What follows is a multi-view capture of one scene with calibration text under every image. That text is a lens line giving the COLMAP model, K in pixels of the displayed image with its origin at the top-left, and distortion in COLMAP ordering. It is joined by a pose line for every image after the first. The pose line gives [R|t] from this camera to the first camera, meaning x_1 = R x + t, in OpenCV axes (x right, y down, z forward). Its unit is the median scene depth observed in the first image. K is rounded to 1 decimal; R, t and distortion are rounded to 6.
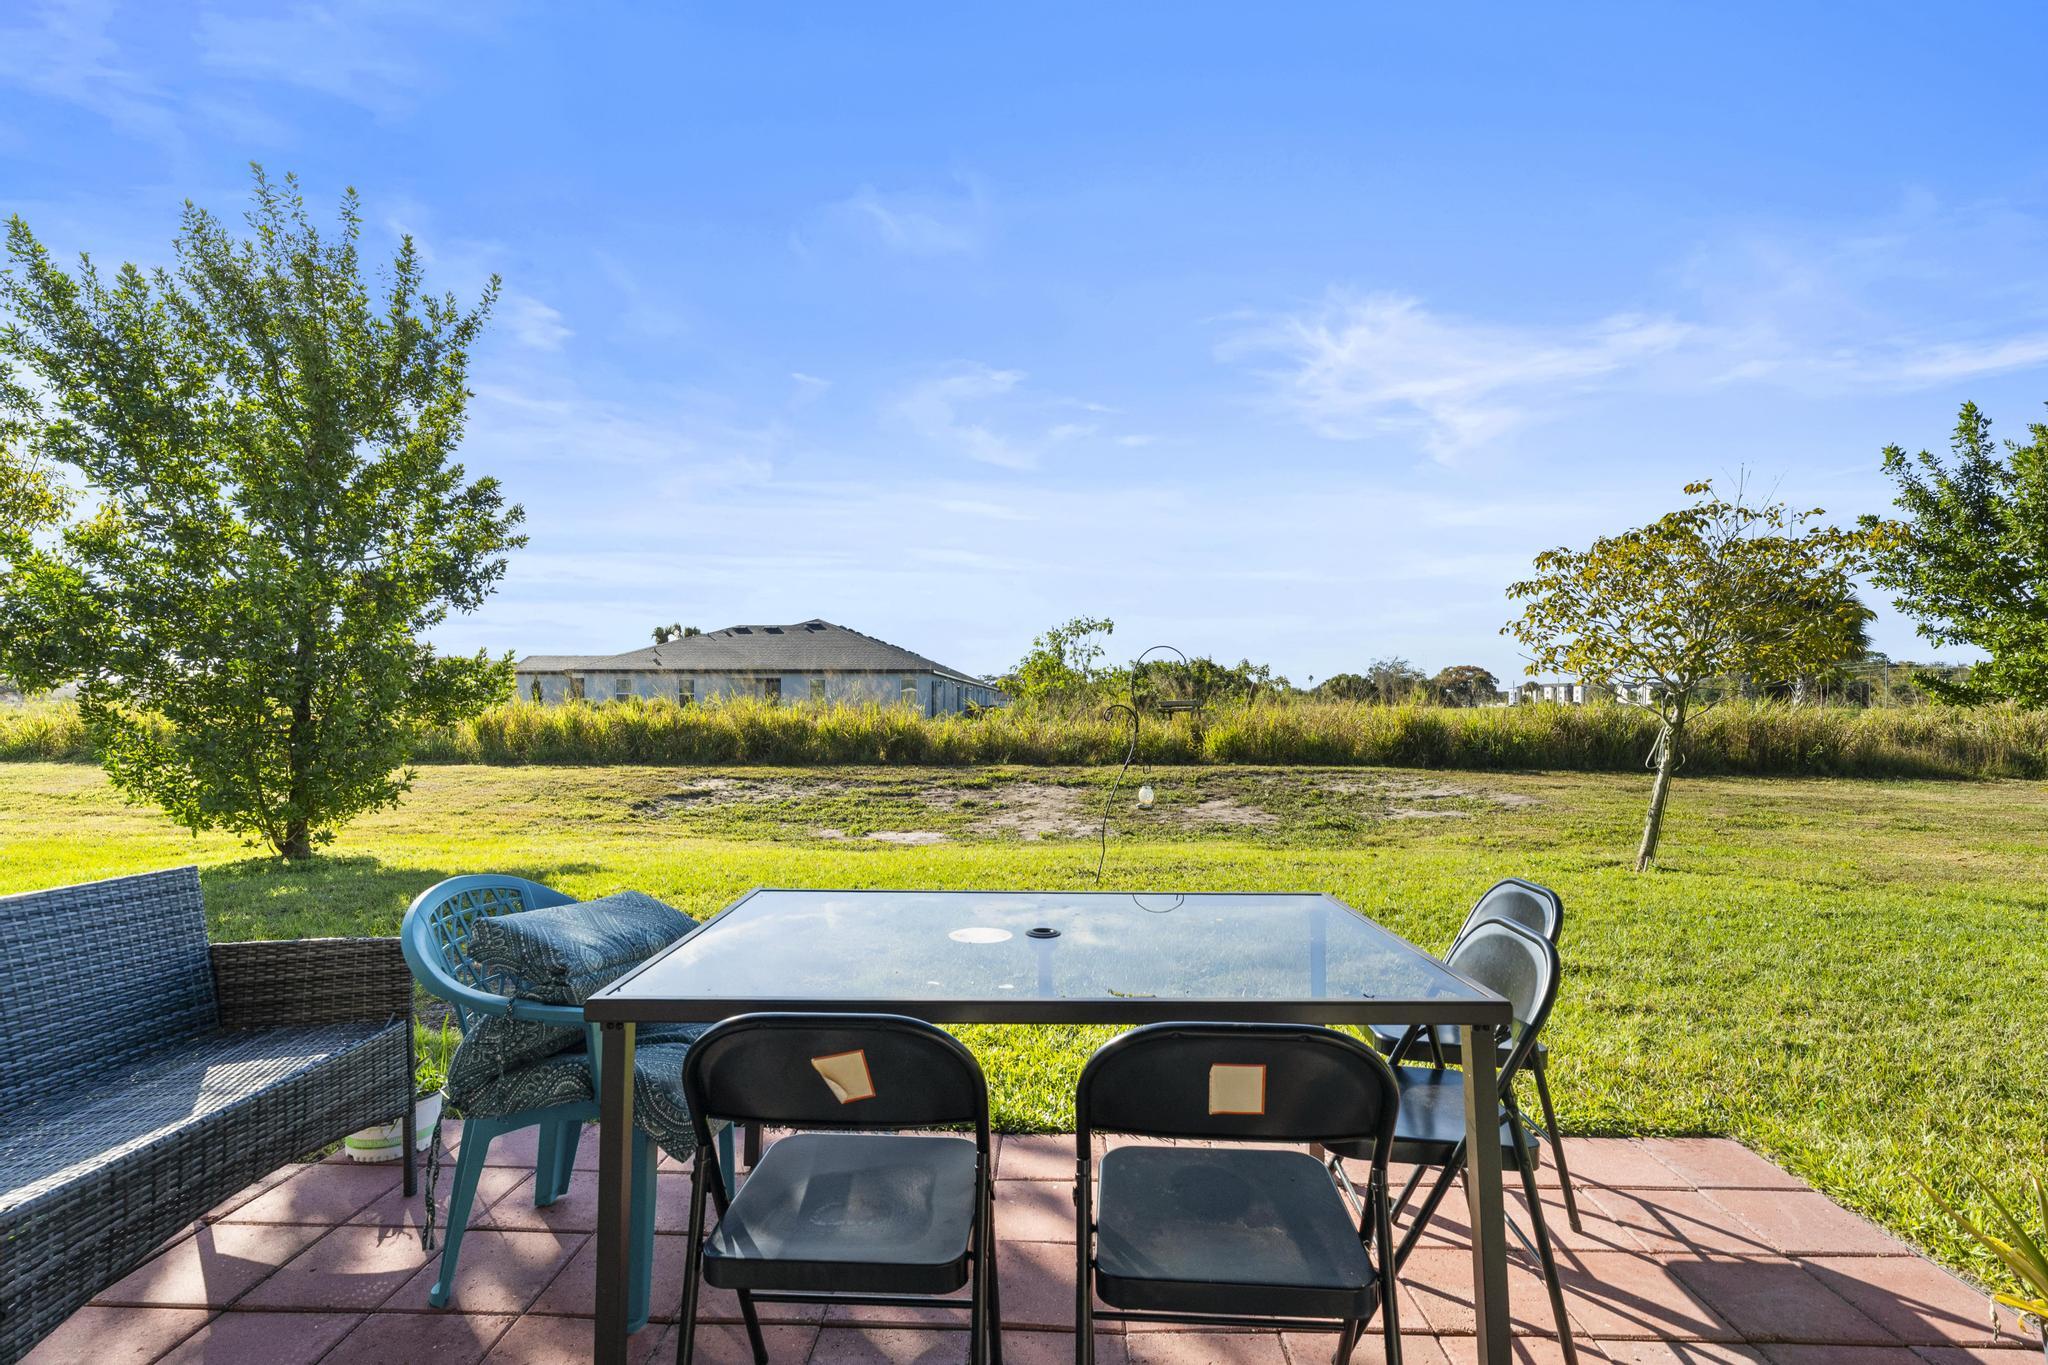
lens RADIAL K [[926.3, 0, 1021.6], [0, 926.3, 742.5], [0, 0, 1]] dist [-0.000714, -0.000154]
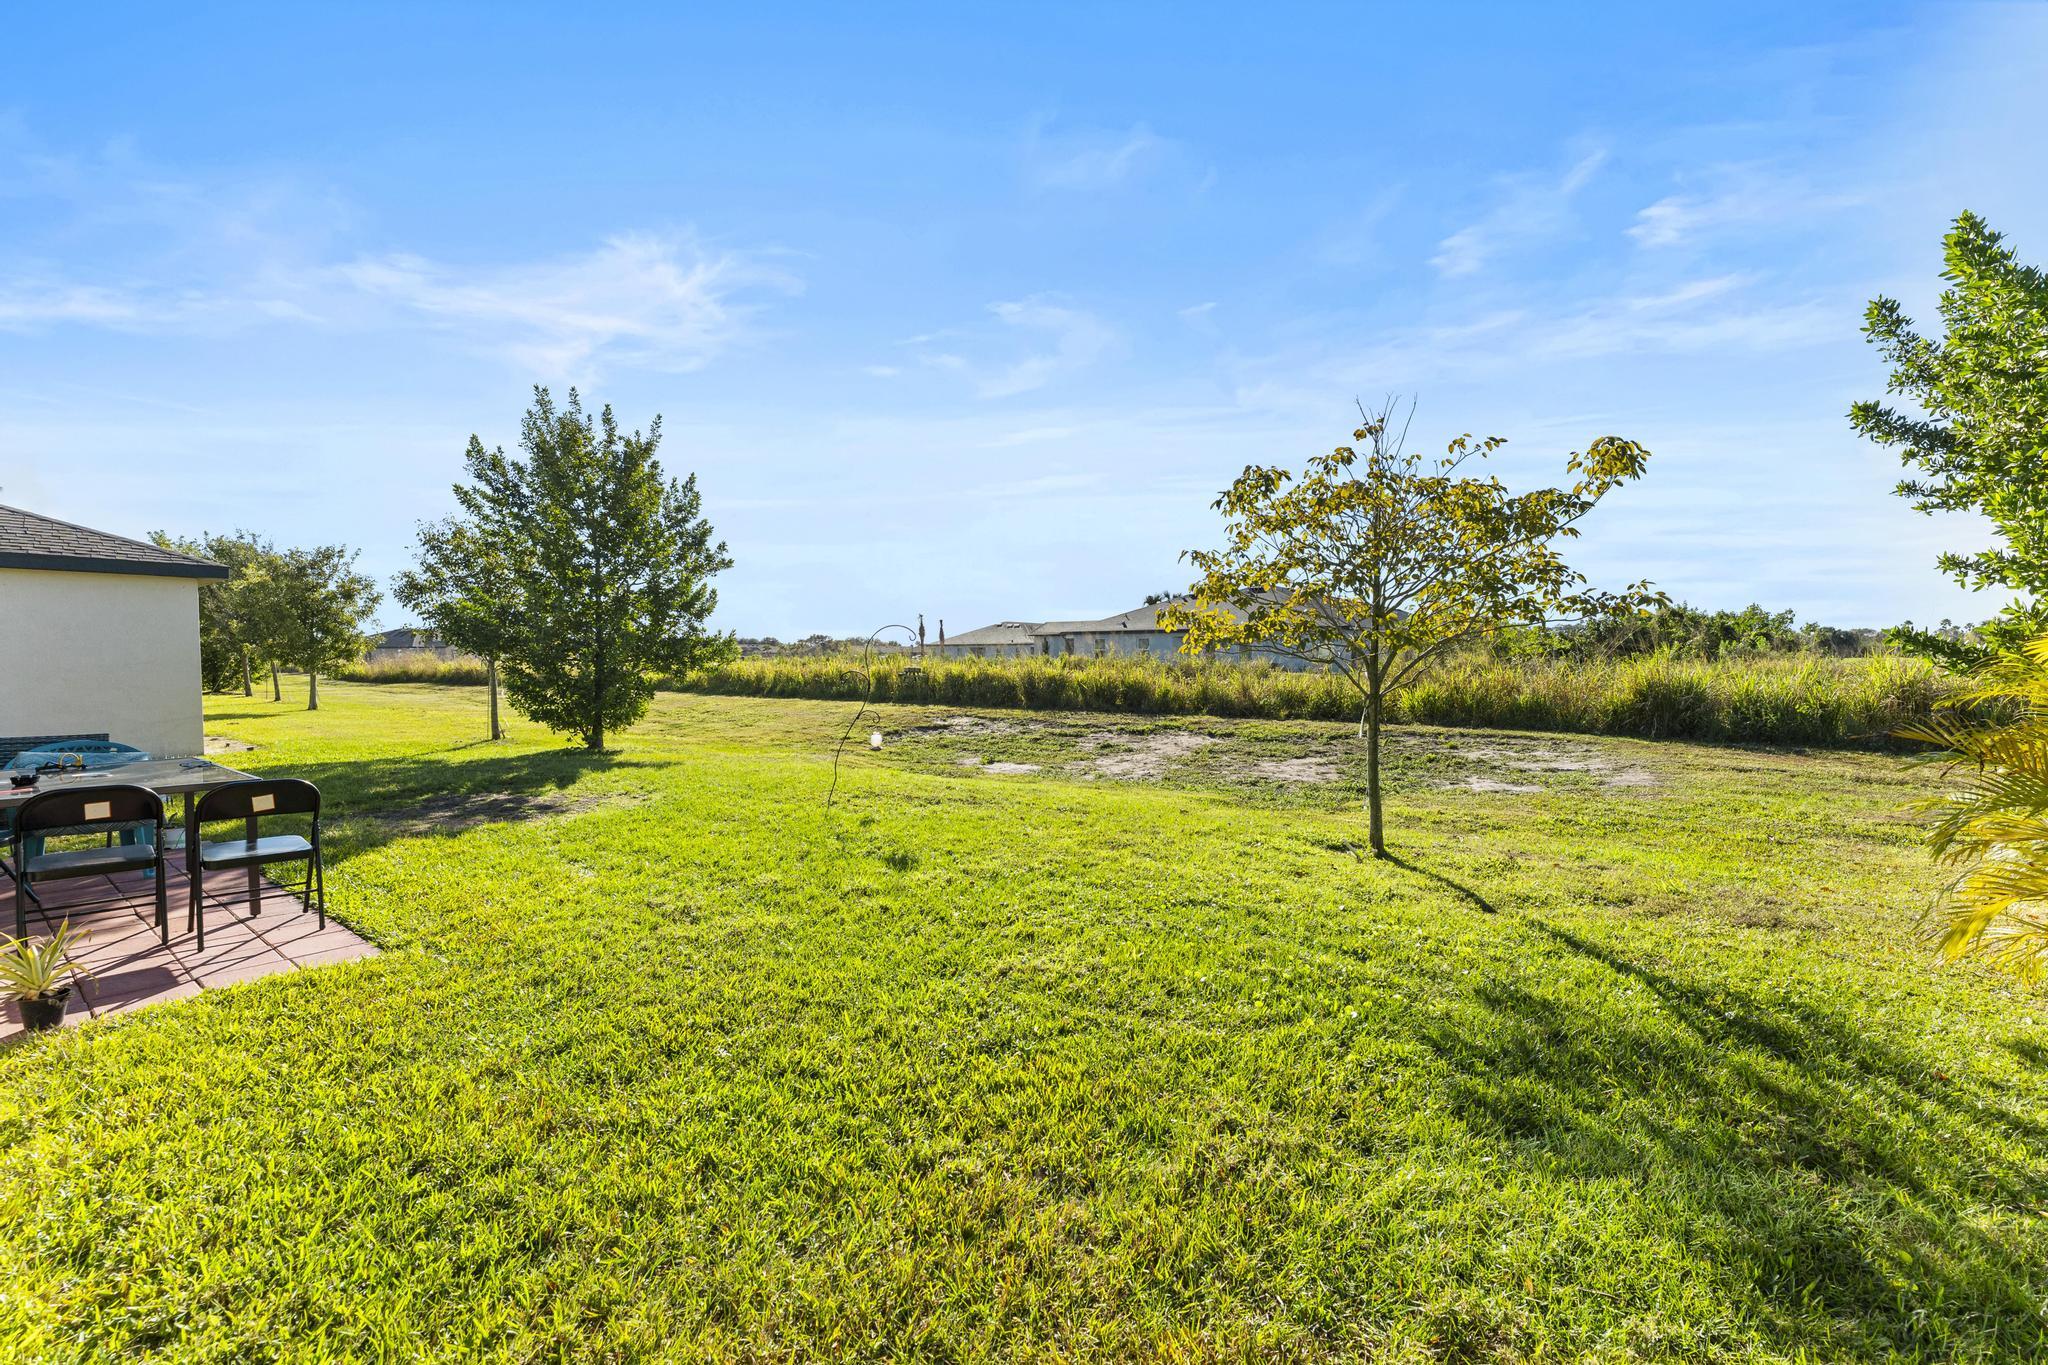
lens RADIAL K [[823.1, 0, 1017.4], [0, 823.1, 679.2], [0, 0, 1]] dist [-0.000958, -0.000085]
pose [[0.803636, 0.012954, -0.594980, 0.686956], [-0.020927, 0.999760, -0.006499, -0.015969], [0.594753, 0.017674, 0.803714, 0.142617]]
